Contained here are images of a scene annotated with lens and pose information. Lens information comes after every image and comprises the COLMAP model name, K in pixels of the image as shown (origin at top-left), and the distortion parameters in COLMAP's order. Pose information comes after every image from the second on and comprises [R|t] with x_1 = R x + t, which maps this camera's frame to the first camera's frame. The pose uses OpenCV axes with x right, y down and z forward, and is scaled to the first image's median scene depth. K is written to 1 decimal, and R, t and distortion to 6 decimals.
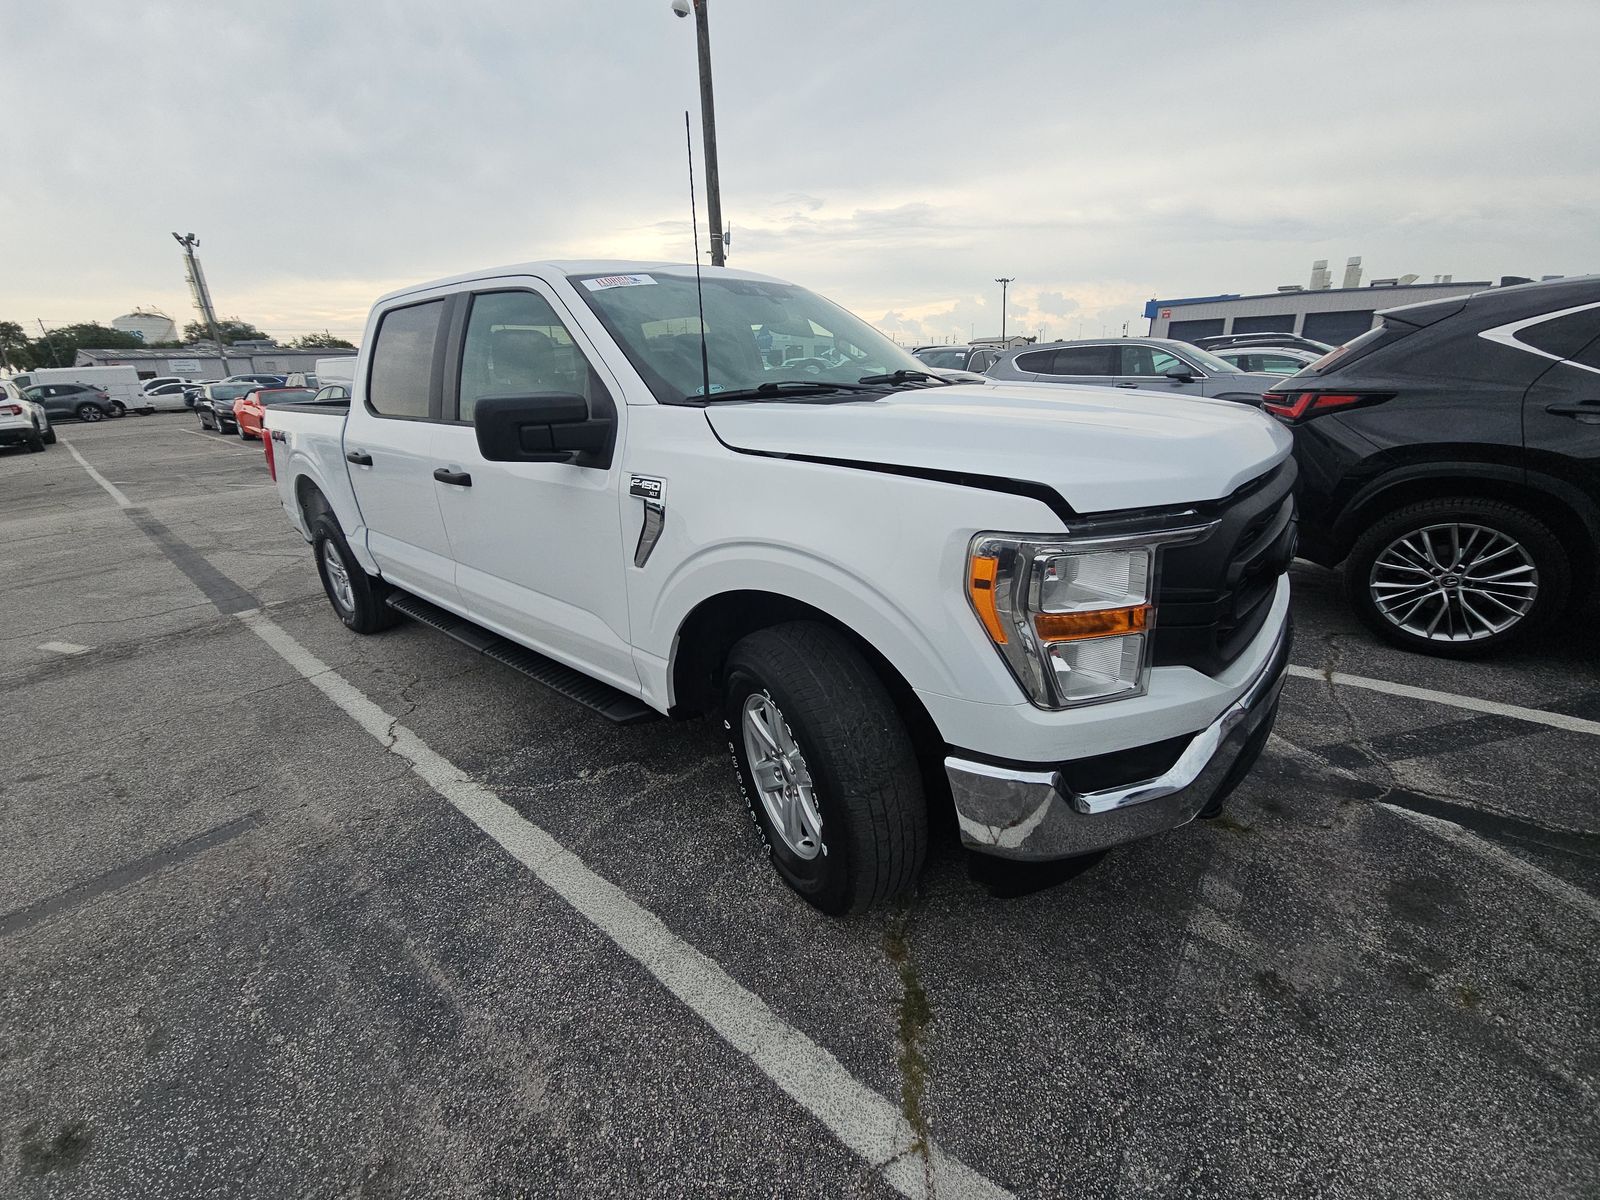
lens RADIAL K [[641.0, 0, 789.3], [0, 641.0, 597.0], [0, 0, 1]] dist [0.000212, -0.002700]
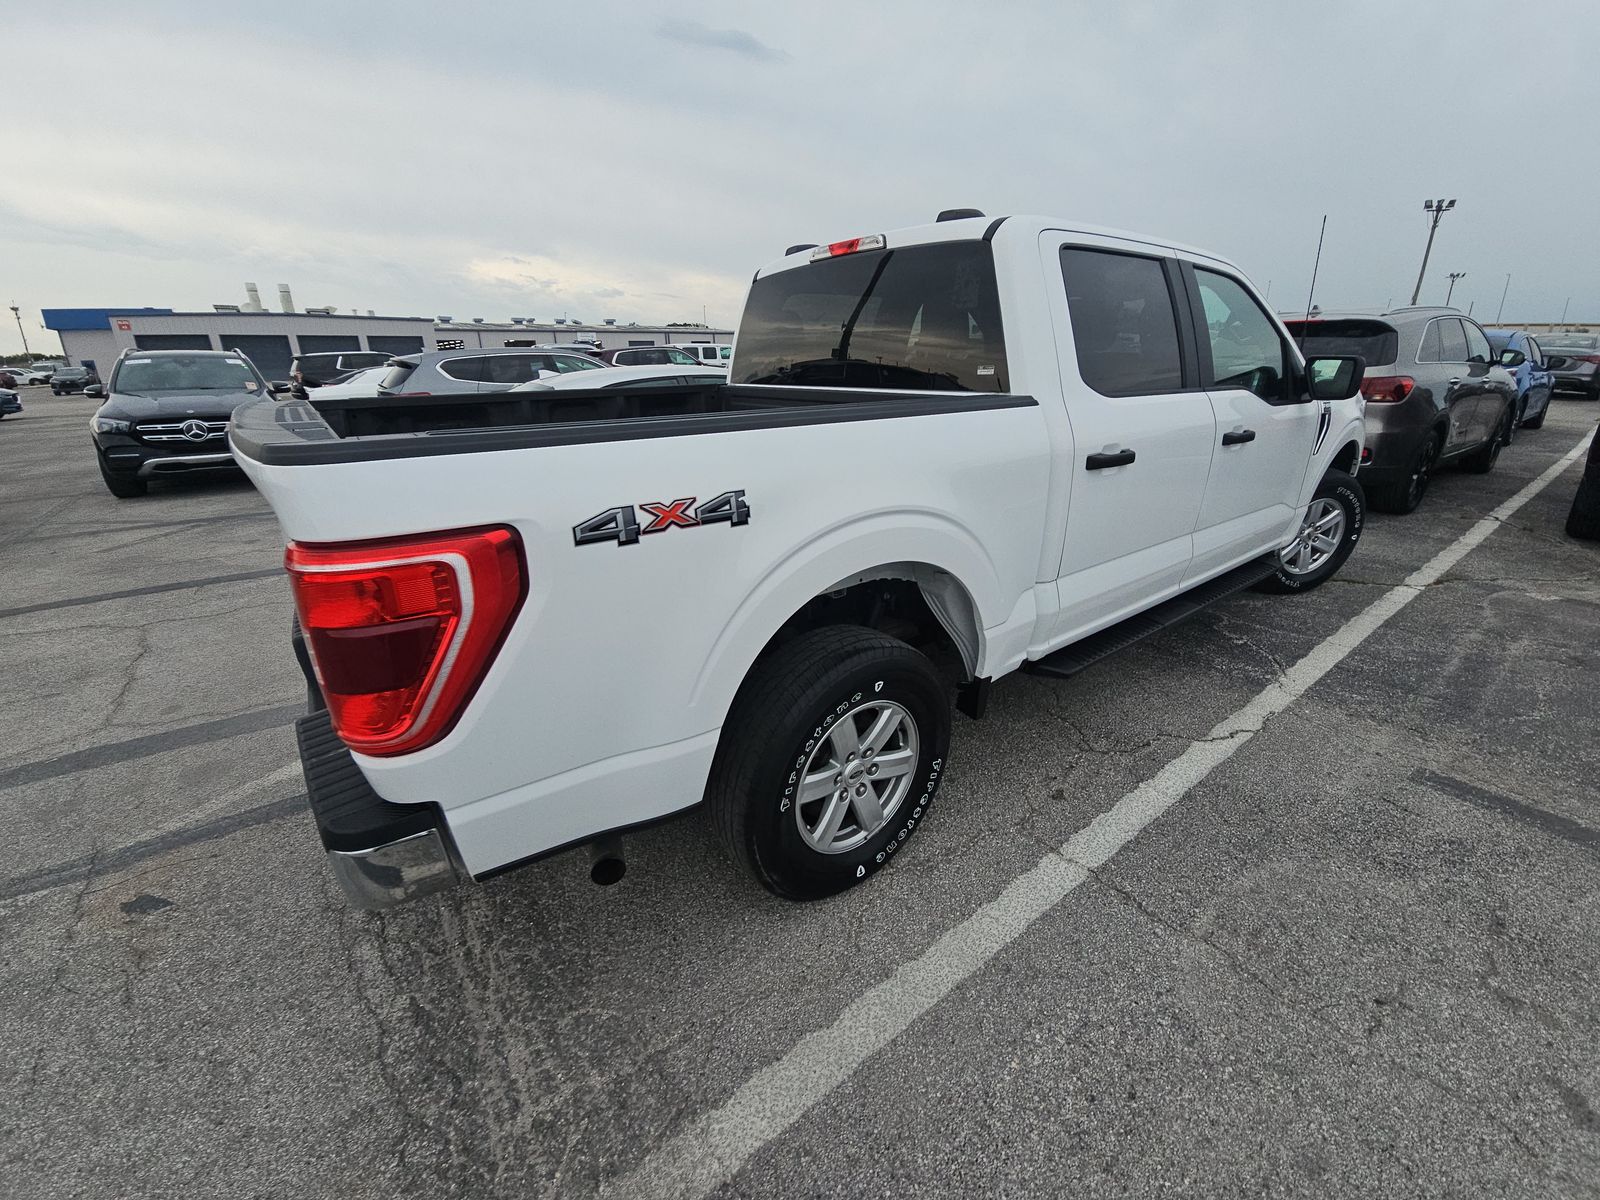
lens RADIAL K [[641.0, 0, 800.5], [0, 641.0, 606.8], [0, 0, 1]] dist [0.000212, -0.002700]
pose [[0.230454, -0.322493, 0.918090, -1.847218], [0.340132, 0.910668, 0.234508, -0.448358], [-0.911702, 0.258228, 0.319557, 1.464307]]
